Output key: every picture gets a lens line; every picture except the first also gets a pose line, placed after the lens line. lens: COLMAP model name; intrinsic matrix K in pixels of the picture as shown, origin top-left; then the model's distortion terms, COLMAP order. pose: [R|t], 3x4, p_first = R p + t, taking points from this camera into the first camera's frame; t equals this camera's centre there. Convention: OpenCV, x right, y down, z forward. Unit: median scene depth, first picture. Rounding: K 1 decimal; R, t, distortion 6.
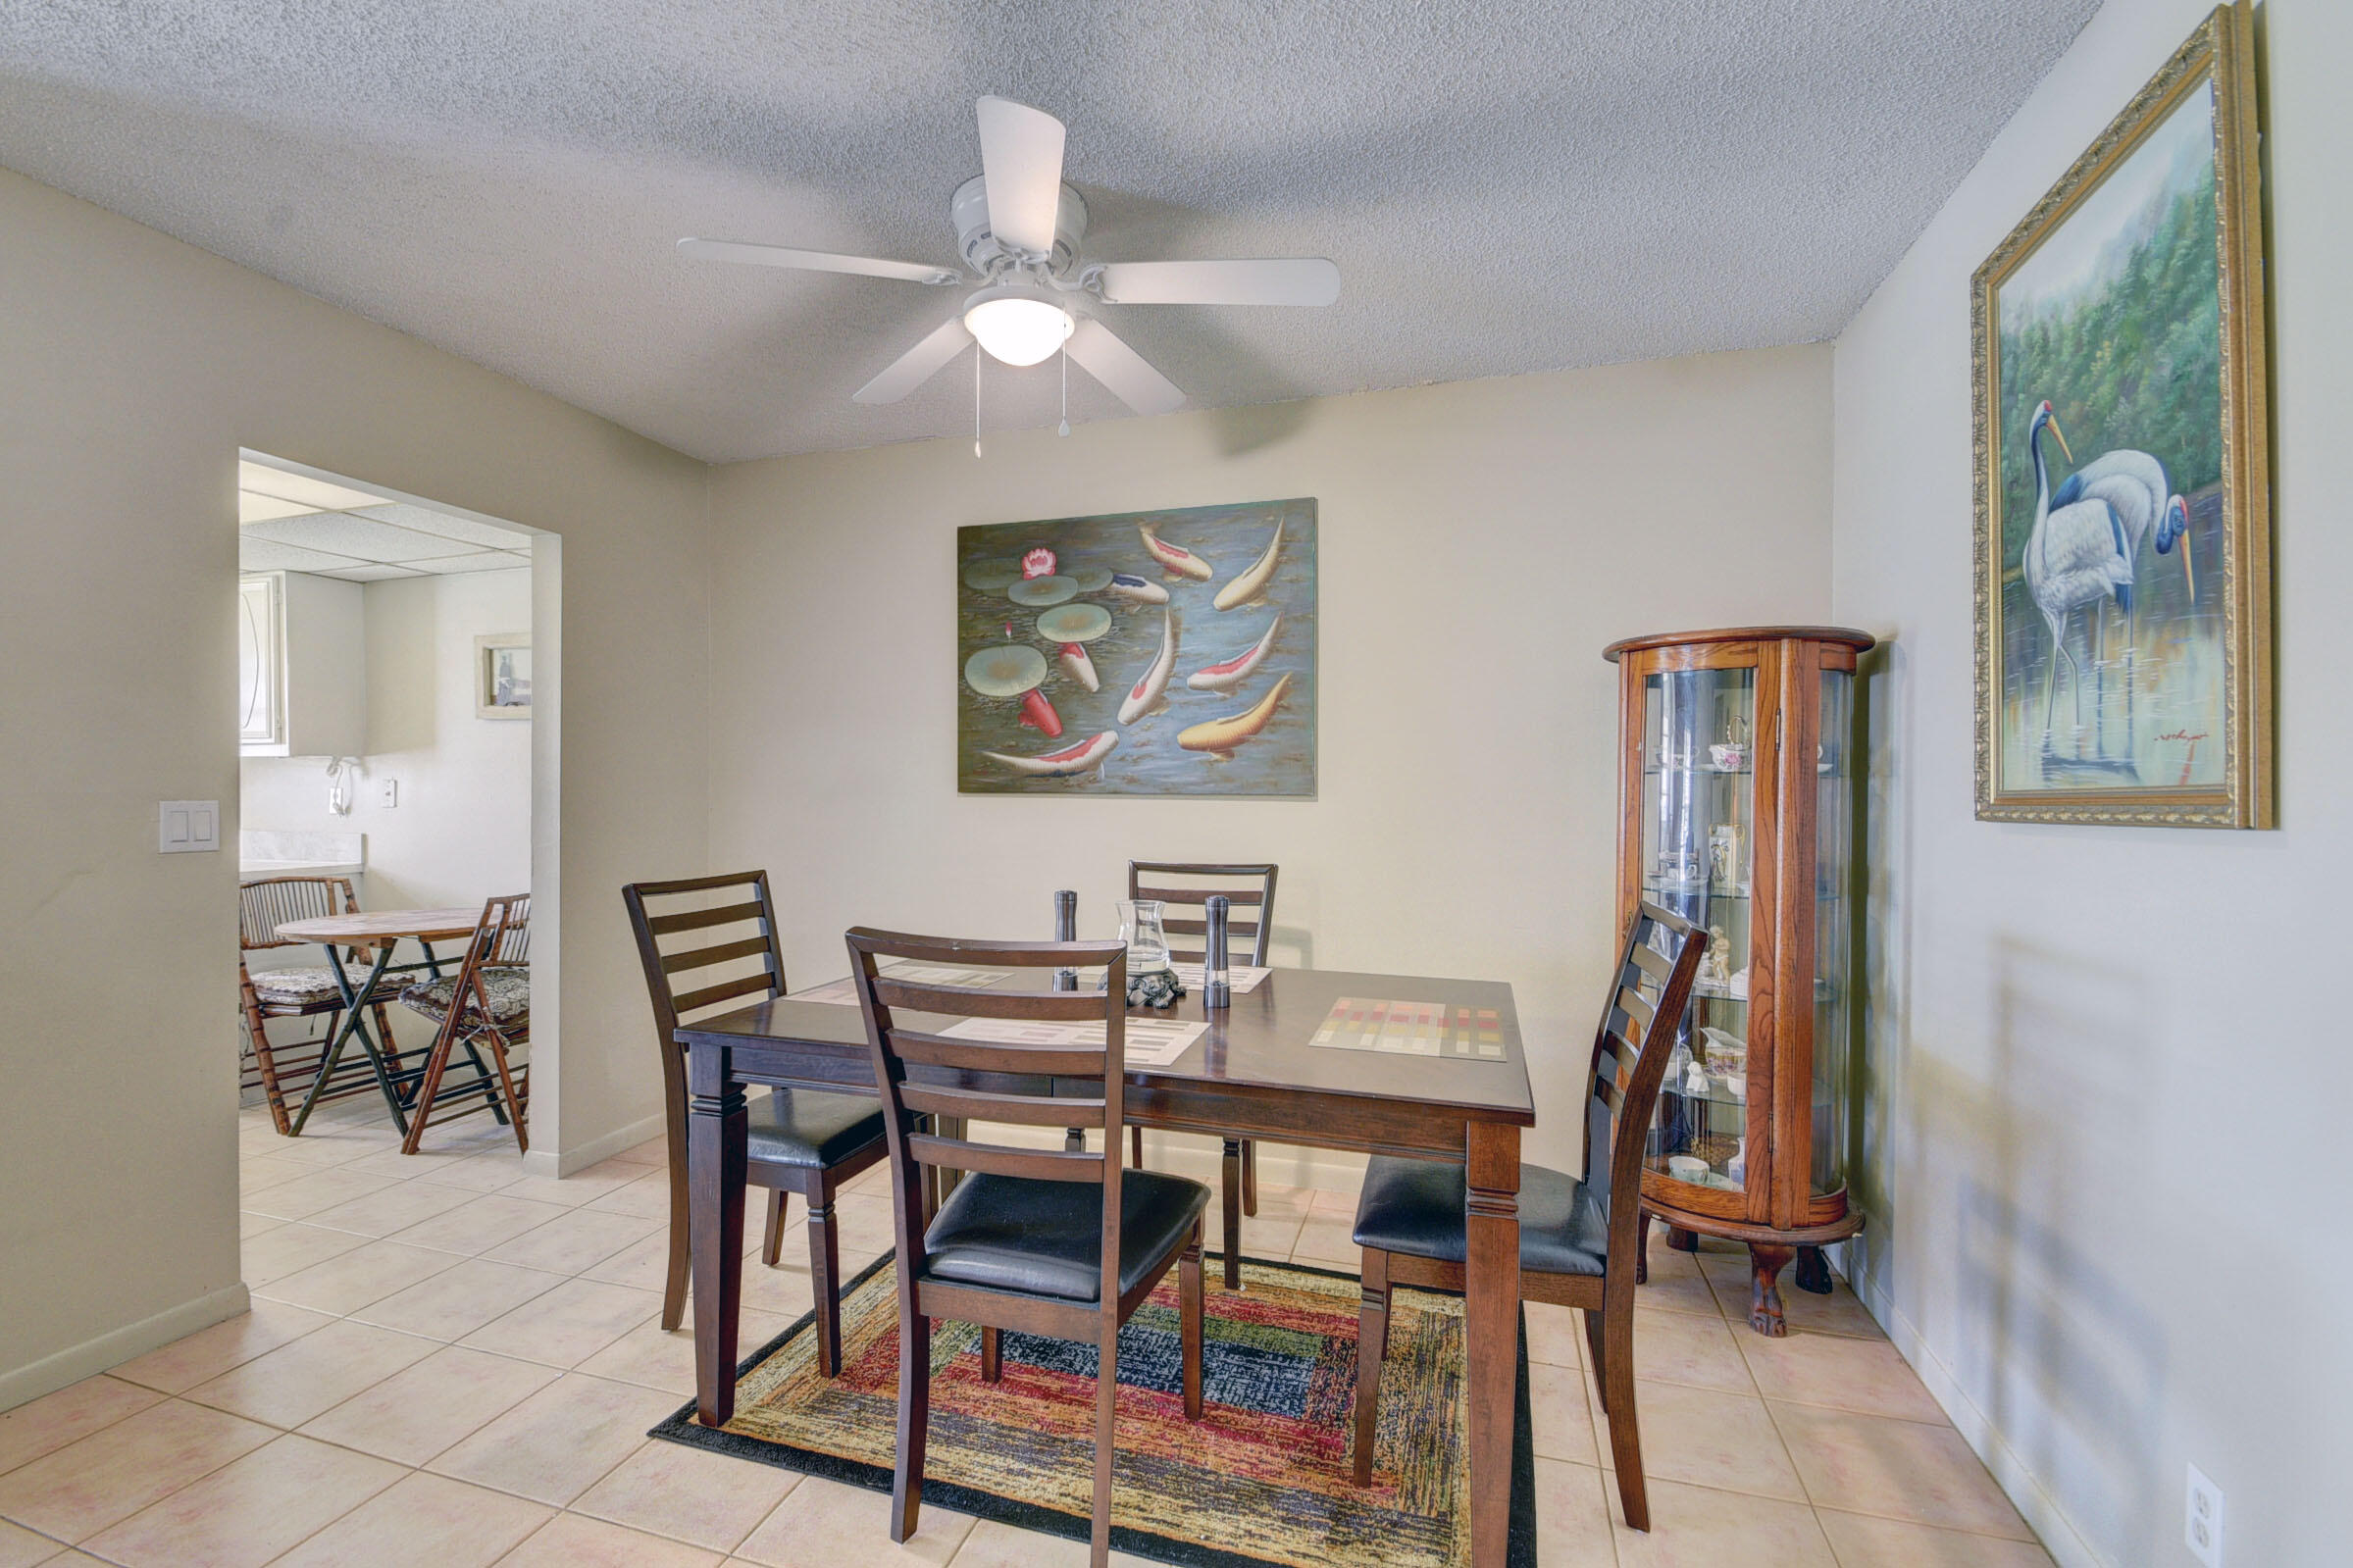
lens RADIAL K [[1038.3, 0, 1135.4], [0, 1038.3, 794.1], [0, 0, 1]] dist [0.016802, -0.018690]
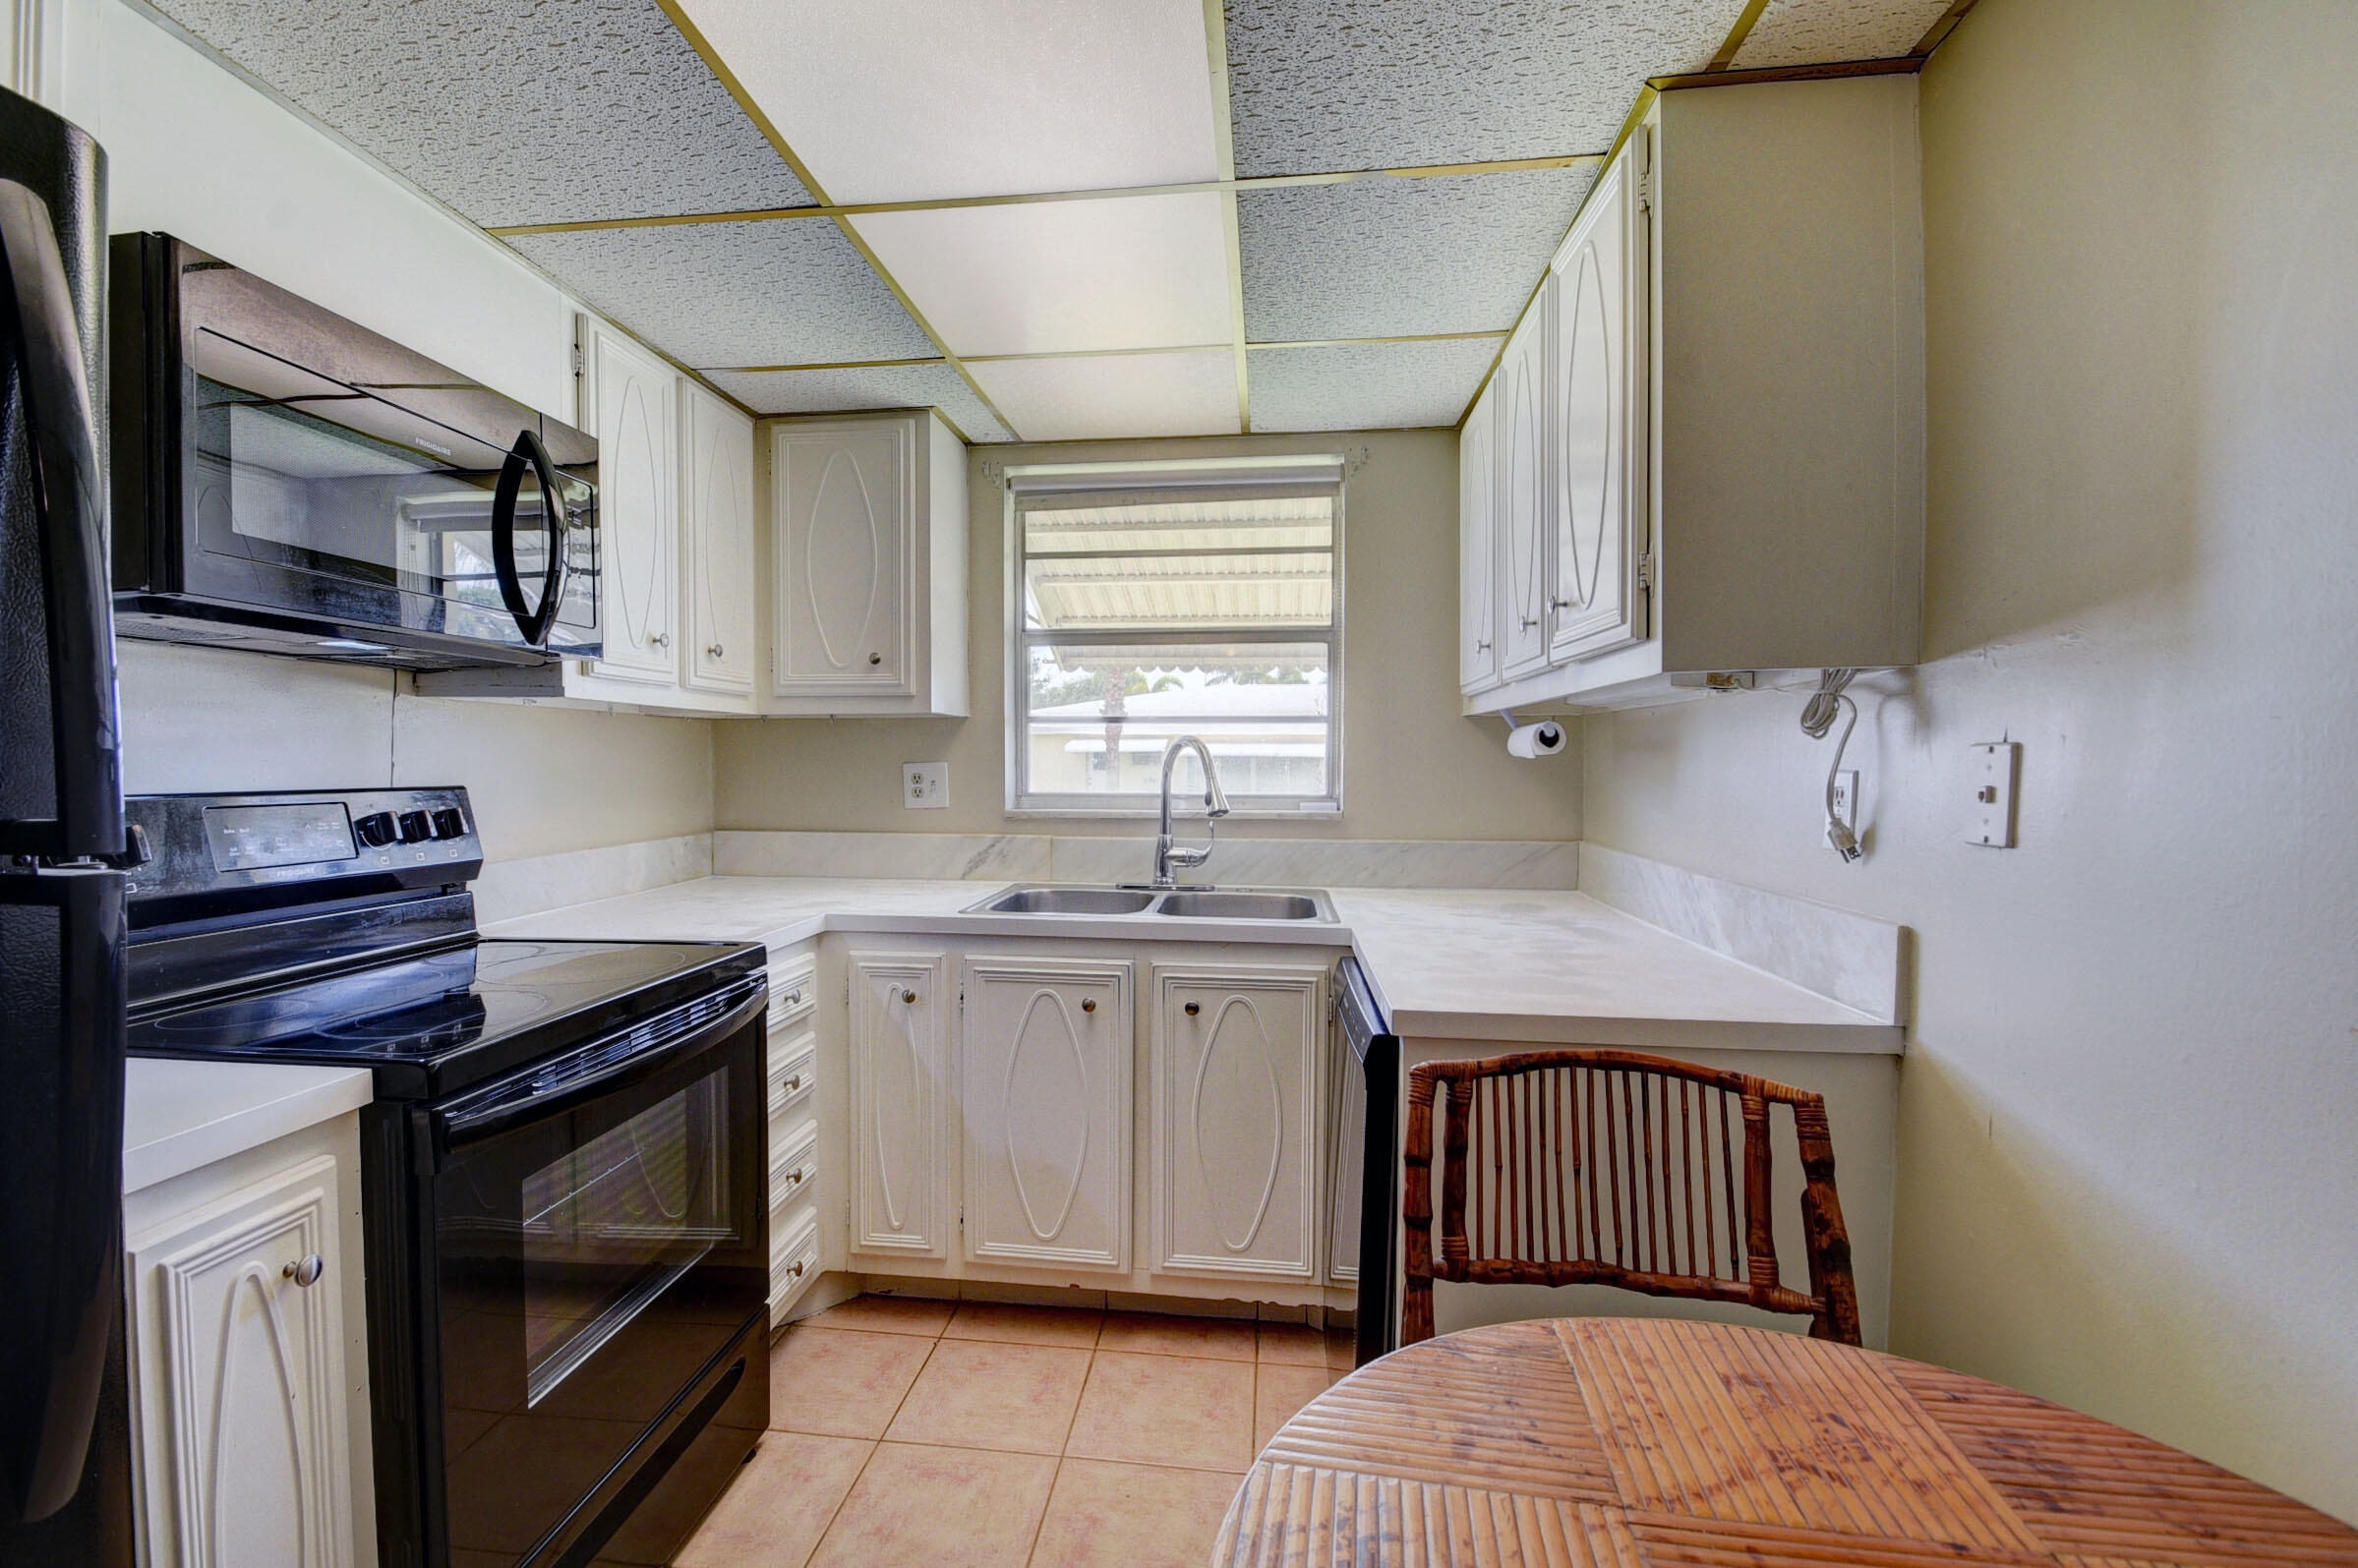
lens RADIAL K [[1040.5, 0, 1137.9], [0, 1040.5, 794.2], [0, 0, 1]] dist [0.016802, -0.018690]
pose [[0.169496, 0.027519, -0.985147, -0.665140], [-0.004637, 0.999621, 0.027126, -0.008771], [0.985520, -0.000029, 0.169559, 1.002439]]
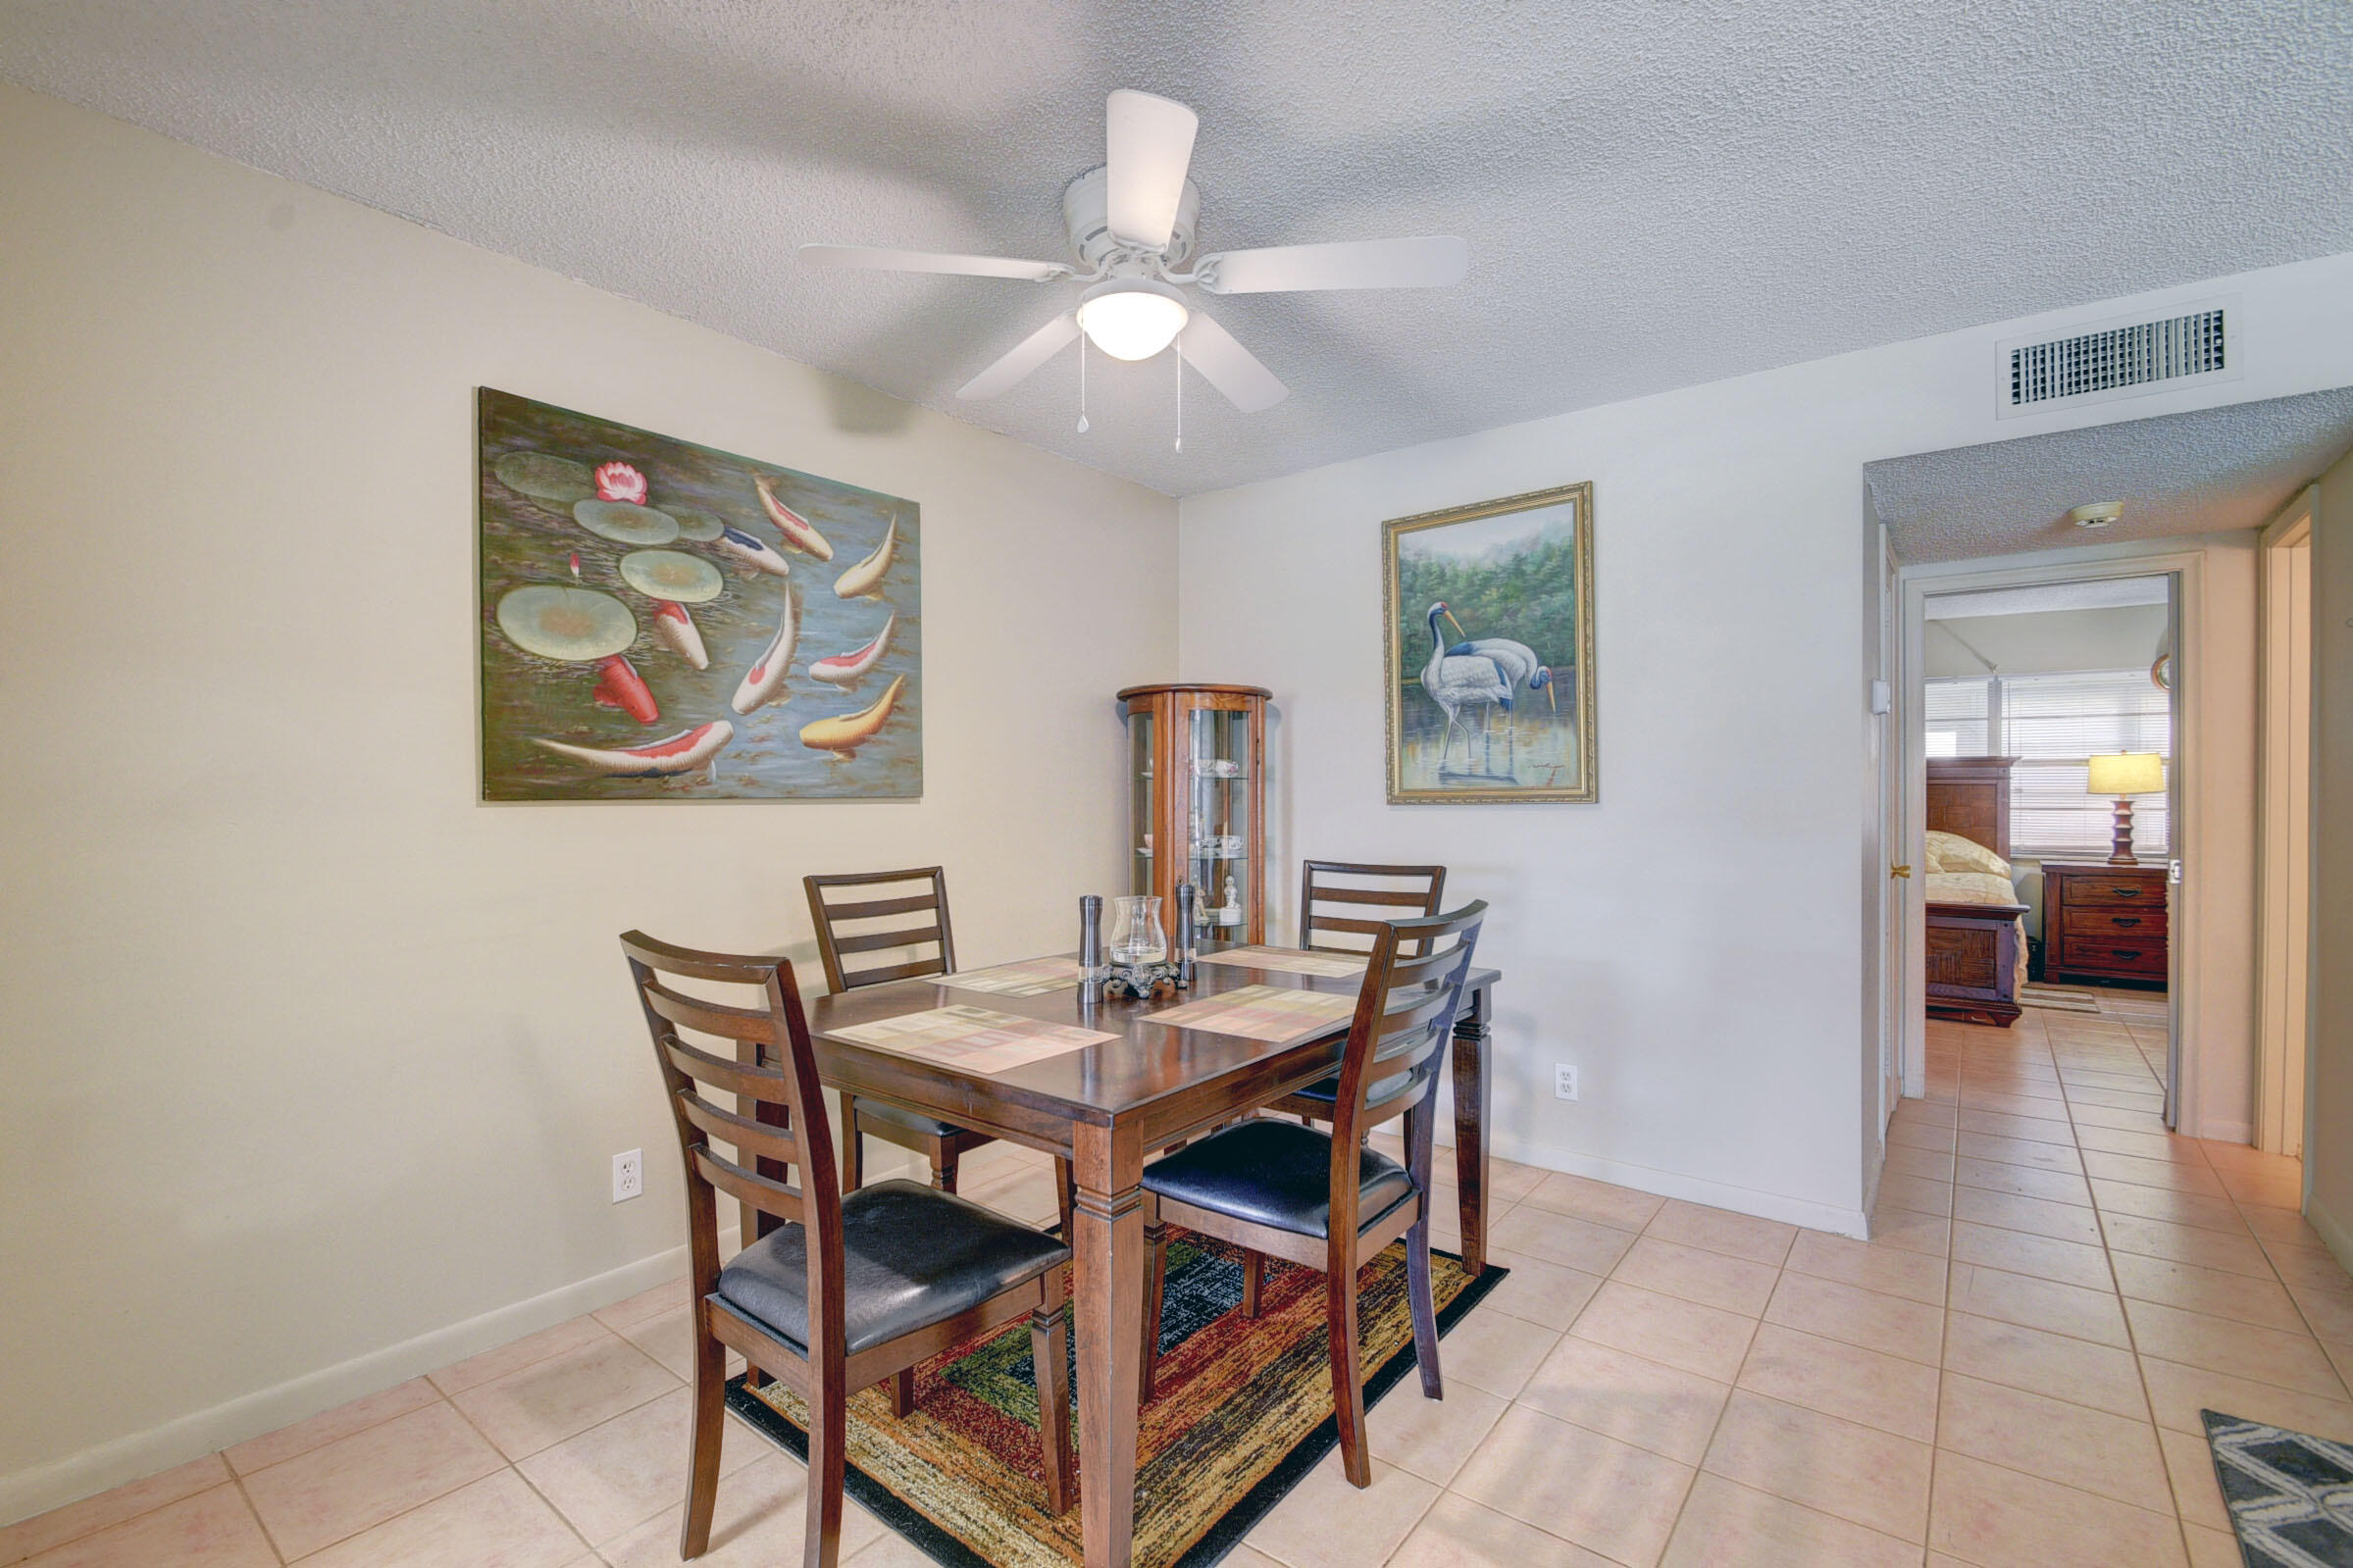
lens RADIAL K [[1038.3, 0, 1135.4], [0, 1038.3, 794.1], [0, 0, 1]] dist [0.016802, -0.018690]
pose [[0.364405, -0.009769, 0.931189, -0.681572], [0.009400, 0.999933, 0.006811, -0.006696], [-0.931193, 0.006272, 0.364472, 0.425434]]
